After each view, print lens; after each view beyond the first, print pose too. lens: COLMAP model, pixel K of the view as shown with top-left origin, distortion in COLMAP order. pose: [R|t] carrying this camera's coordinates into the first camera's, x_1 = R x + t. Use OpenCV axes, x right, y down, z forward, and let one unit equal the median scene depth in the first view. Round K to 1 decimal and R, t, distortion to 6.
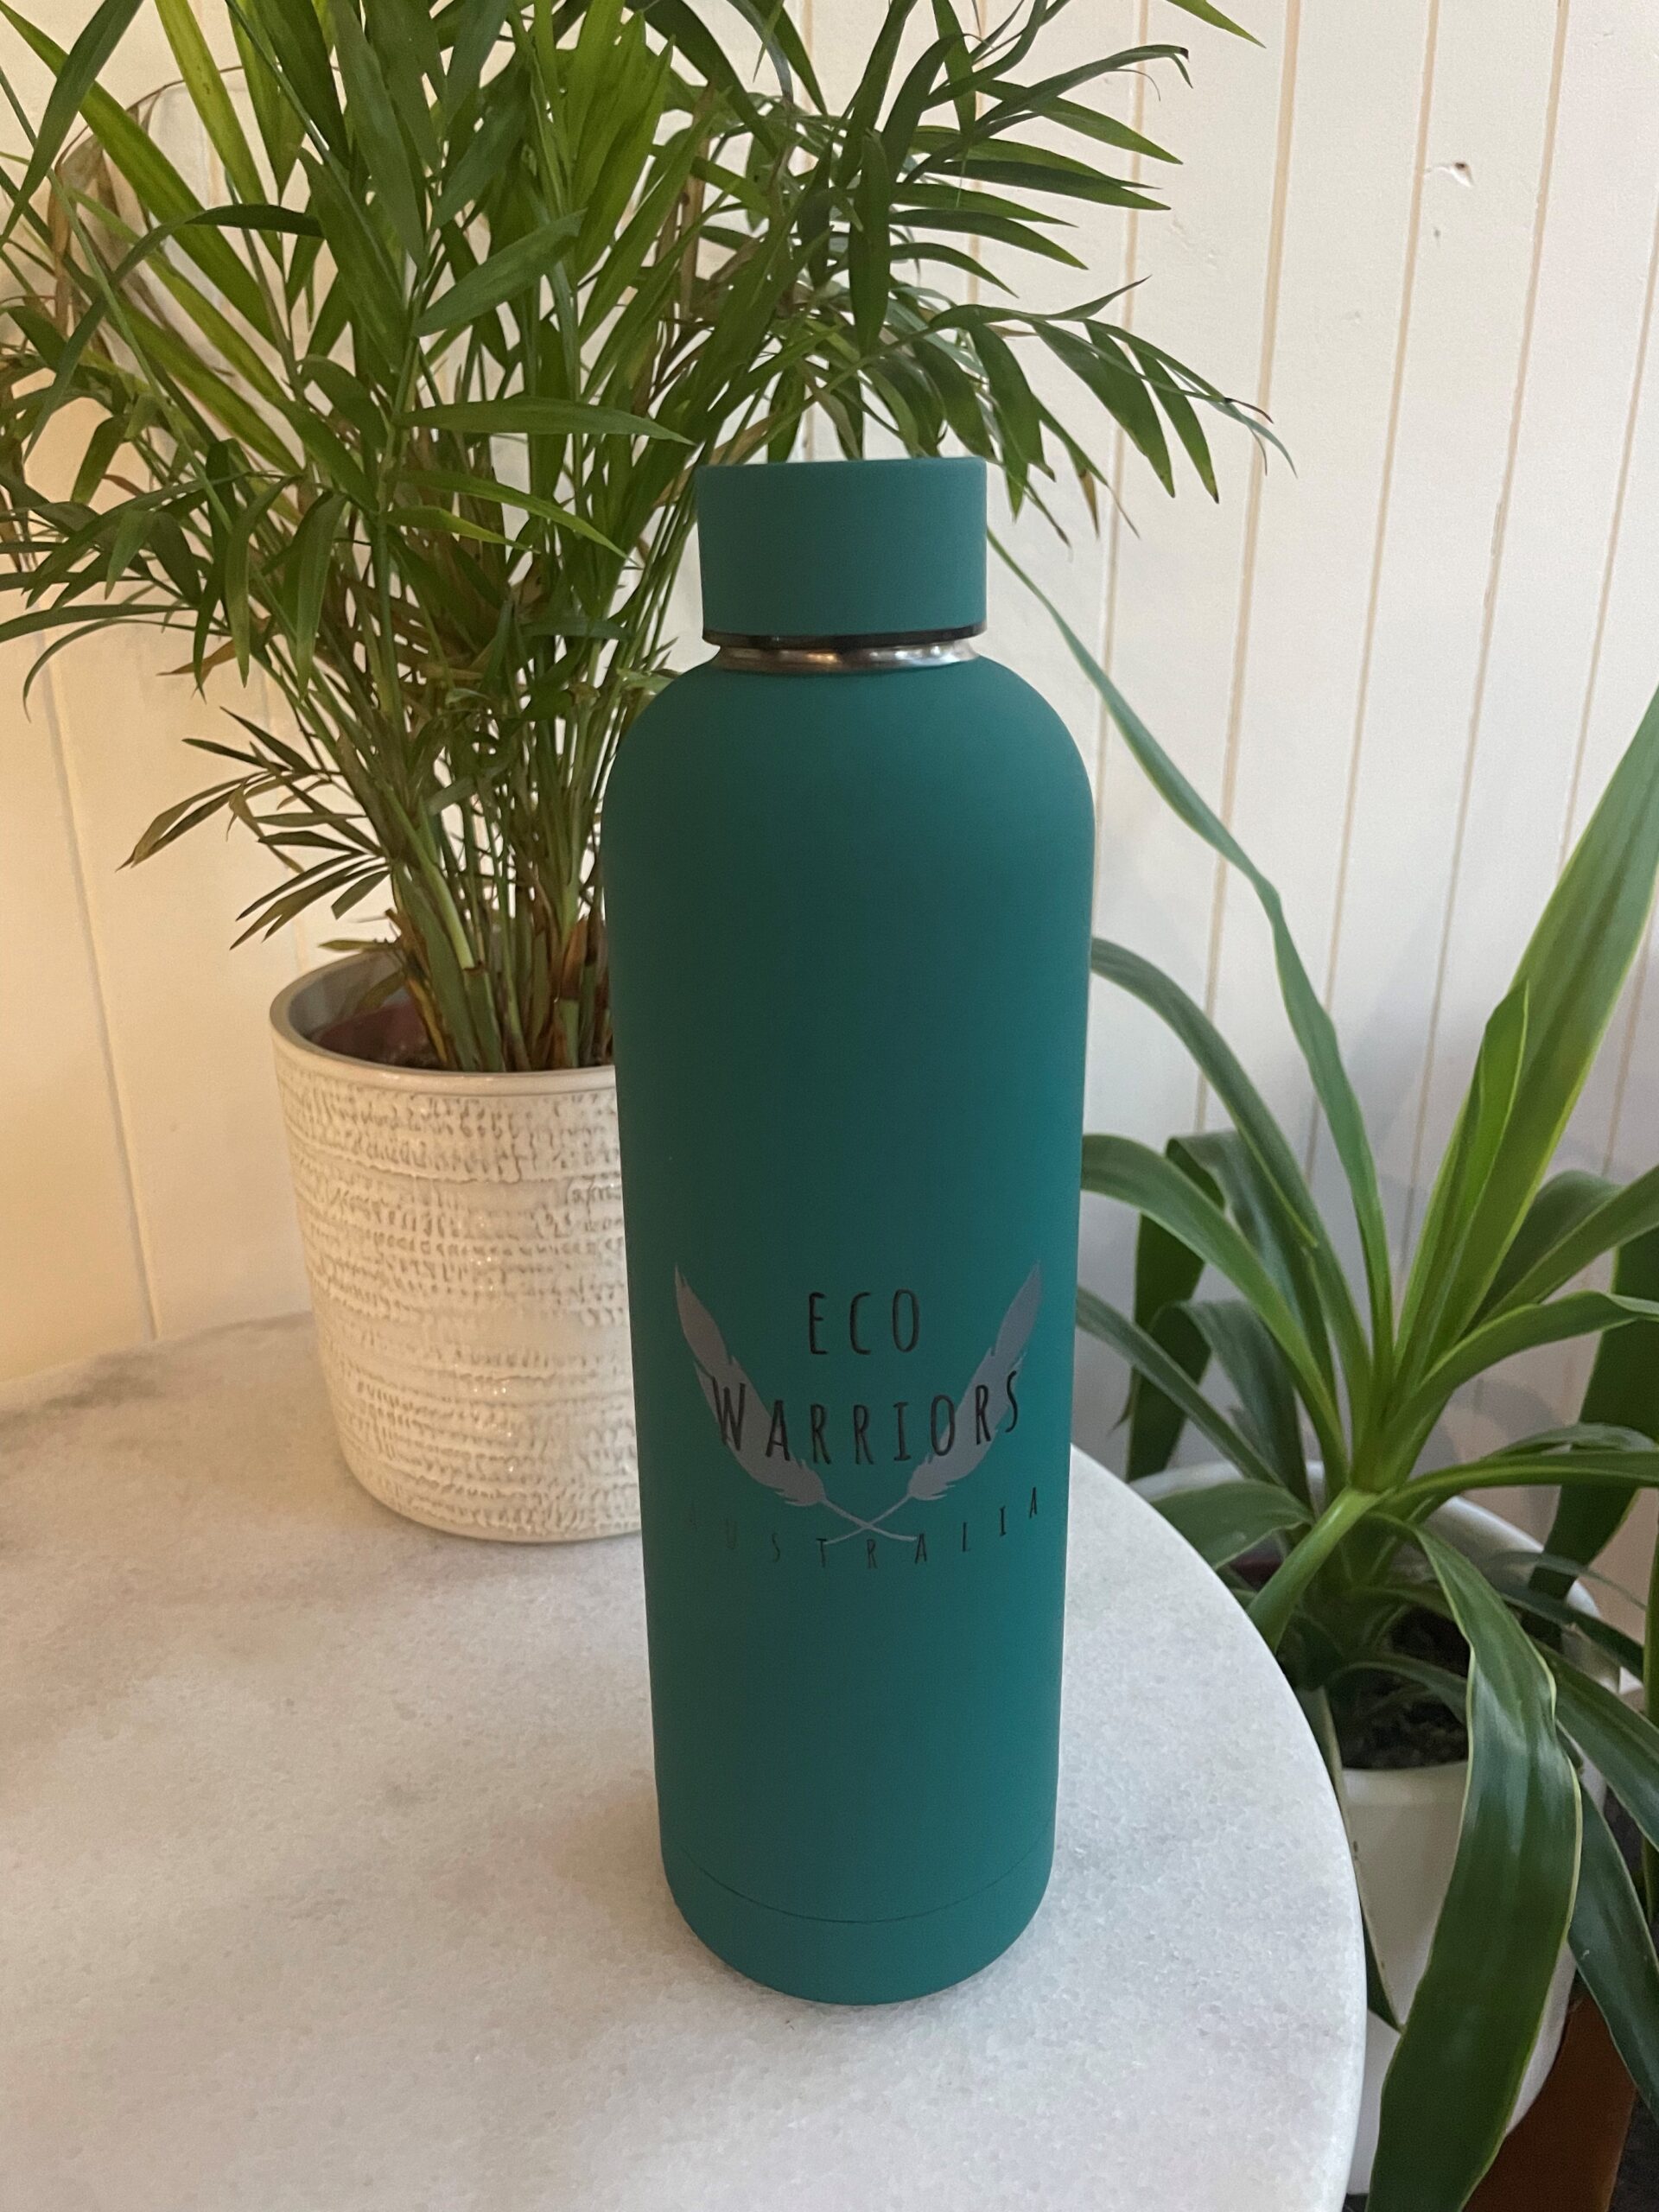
lens RADIAL K [[1709.0, 0, 821.3], [0, 1709.0, 1107.2], [0, 0, 1]] dist [0.065408, -0.111095]
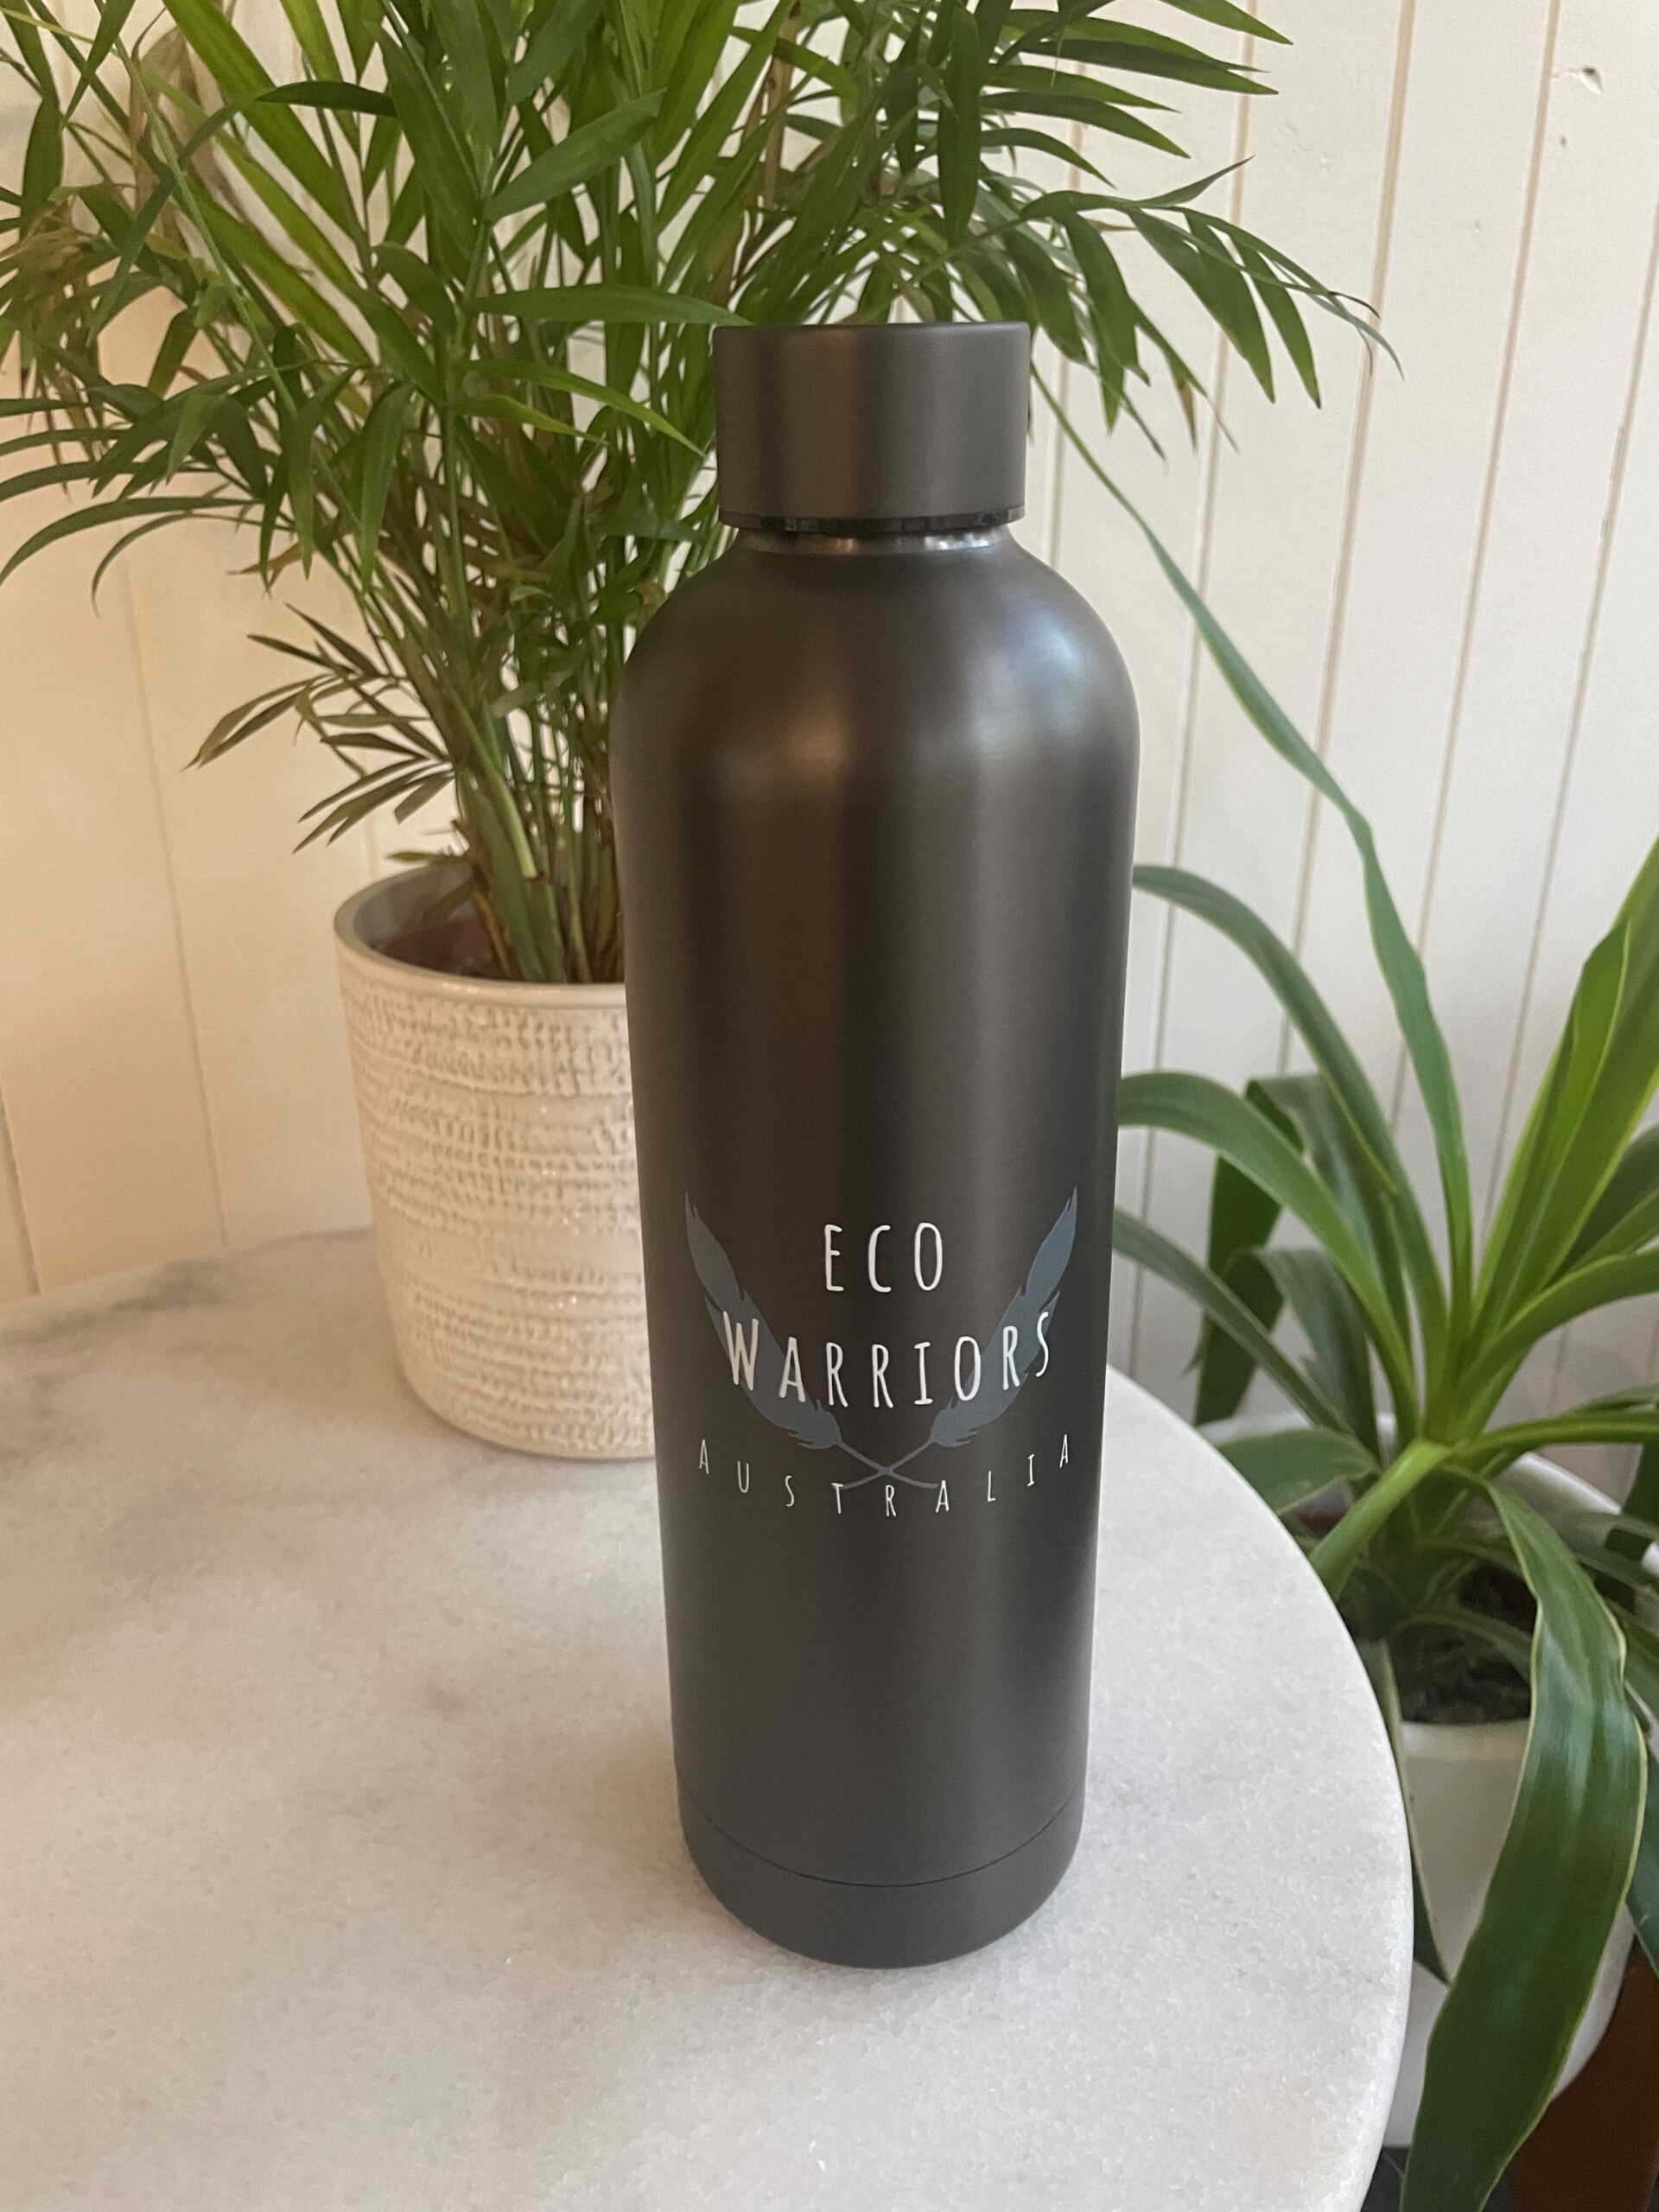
lens RADIAL K [[1709.0, 0, 819.6], [0, 1709.0, 1115.1], [0, 0, 1]] dist [0.065408, -0.111095]
pose [[0.998458, 0.028435, -0.047681, 0.010707], [-0.026697, 0.998969, 0.036707, 0.014246], [0.048675, -0.035377, 0.998188, 0.019219]]
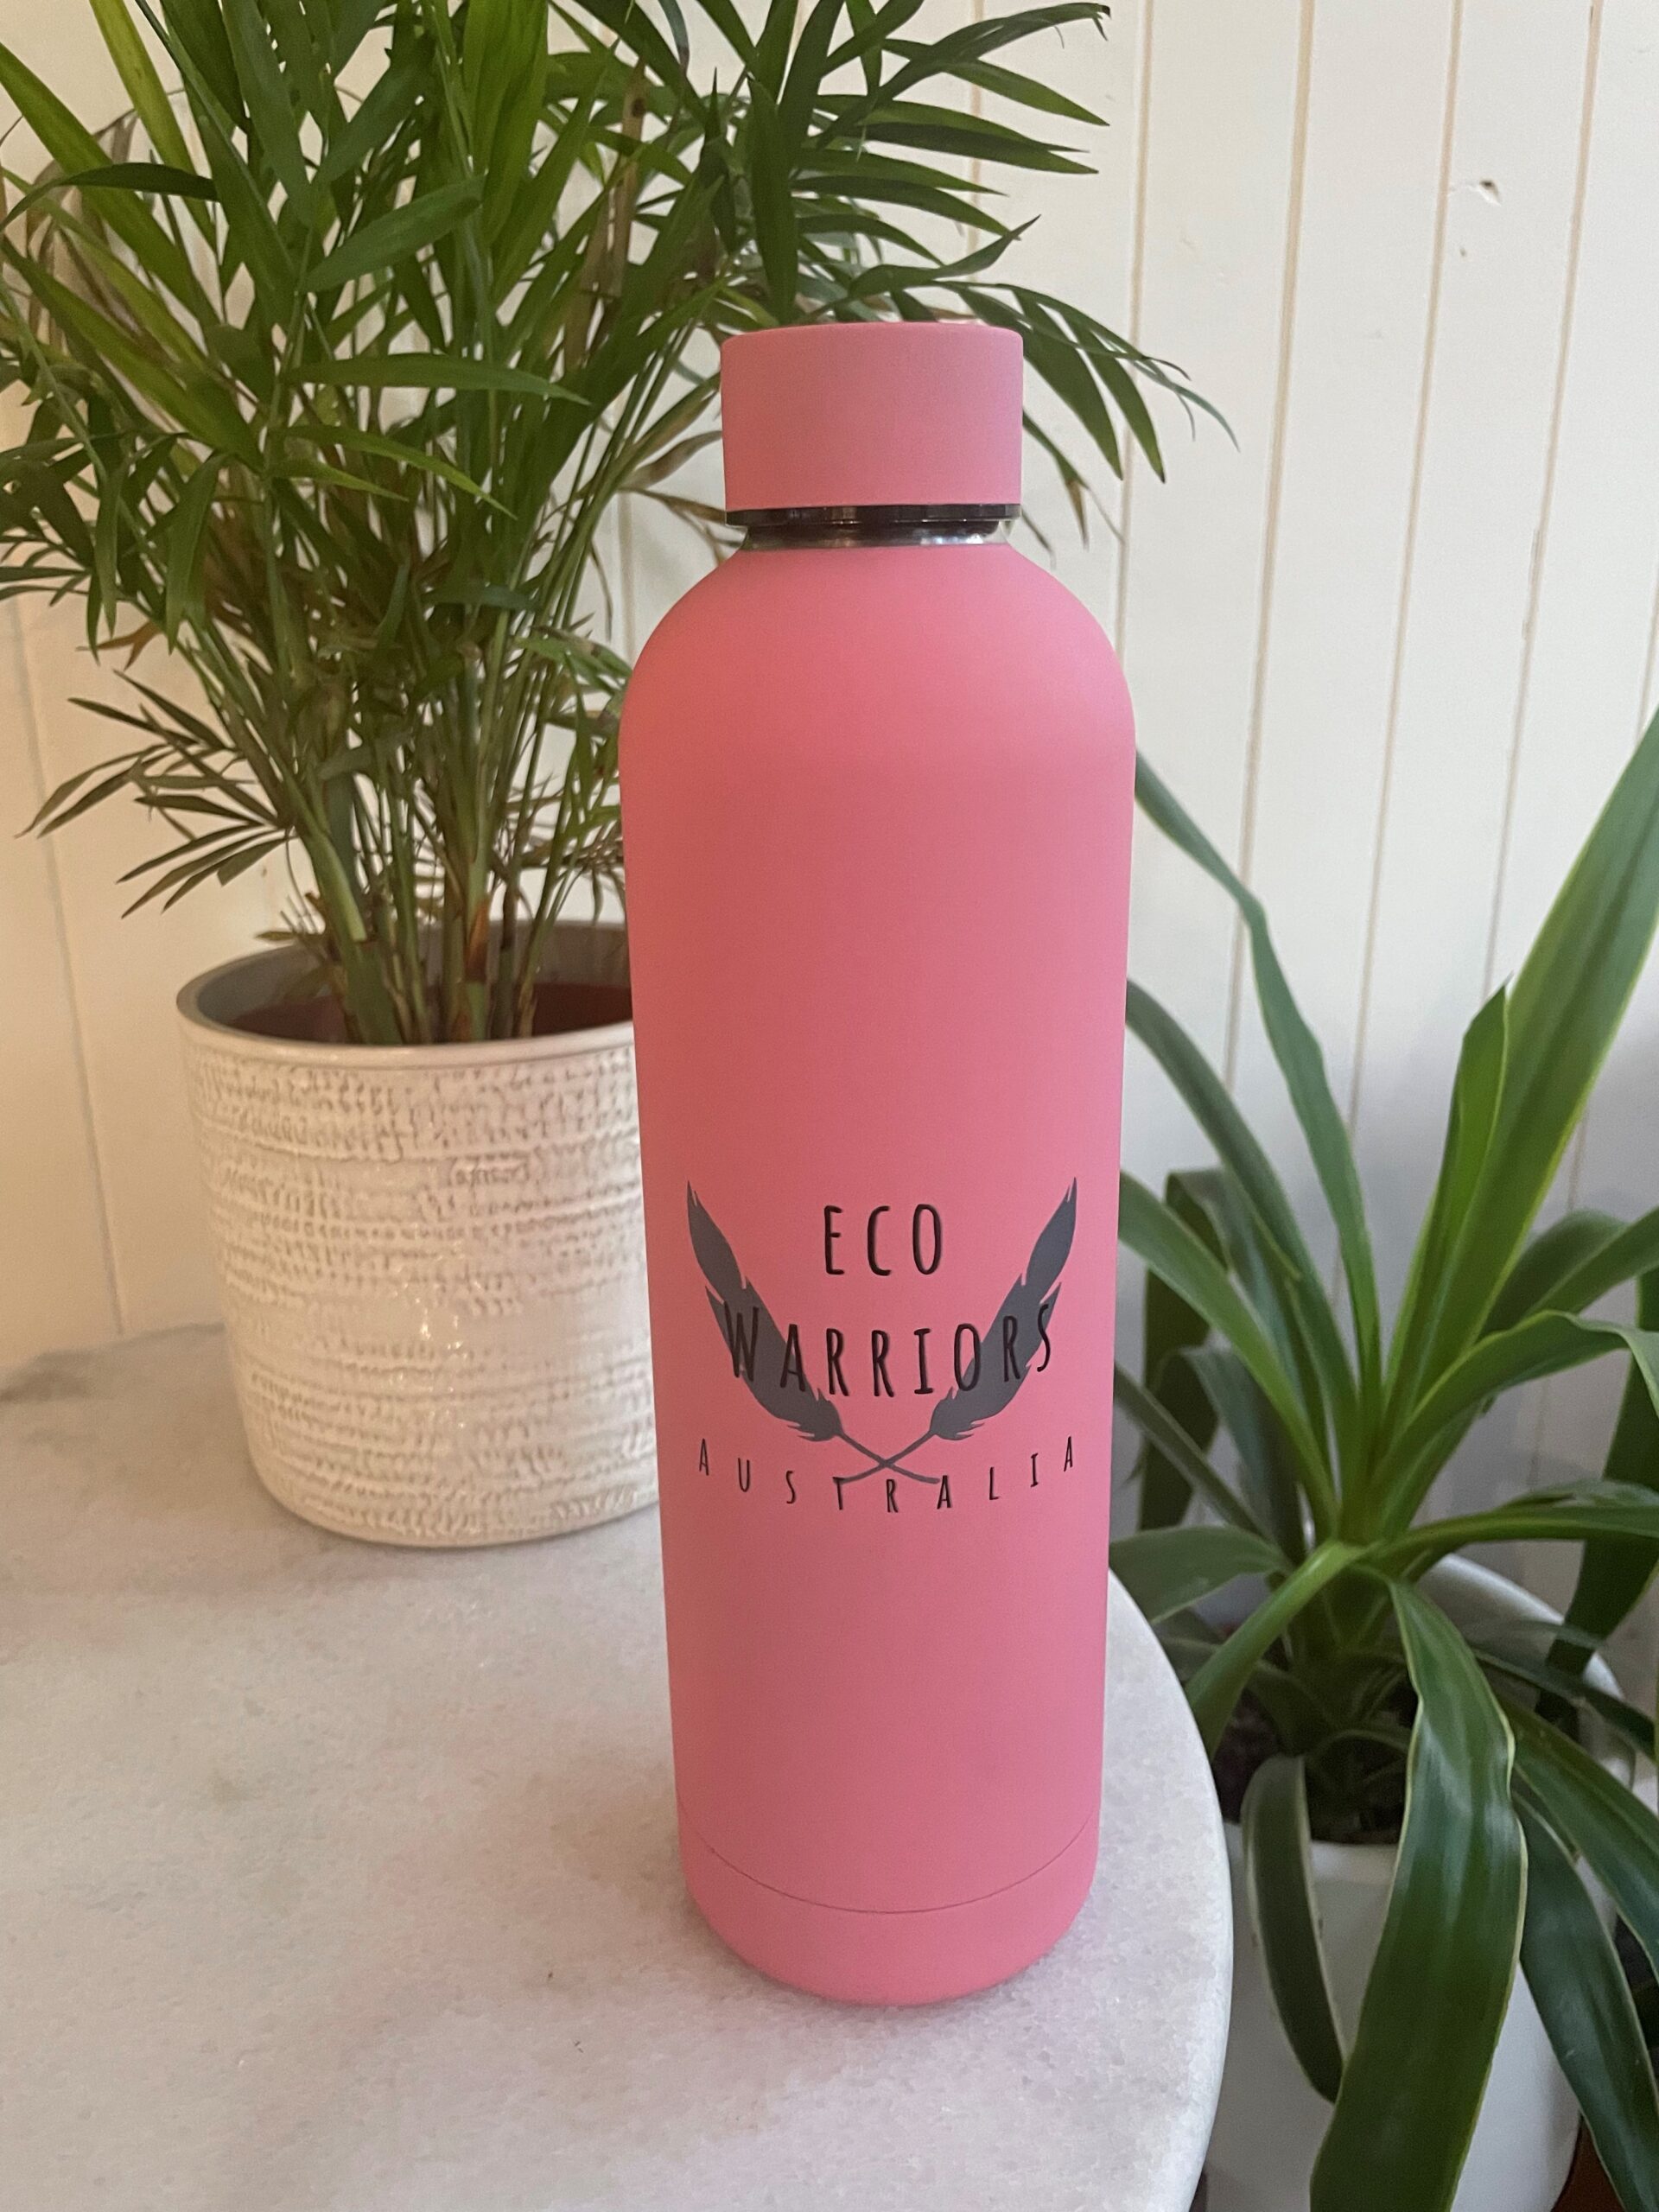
lens RADIAL K [[1709.0, 0, 824.9], [0, 1709.0, 1114.5], [0, 0, 1]] dist [0.065408, -0.111095]
pose [[0.997552, 0.019900, -0.067035, 0.122011], [-0.023073, 0.998633, -0.046901, 0.055467], [0.066010, 0.048332, 0.996648, 0.049487]]
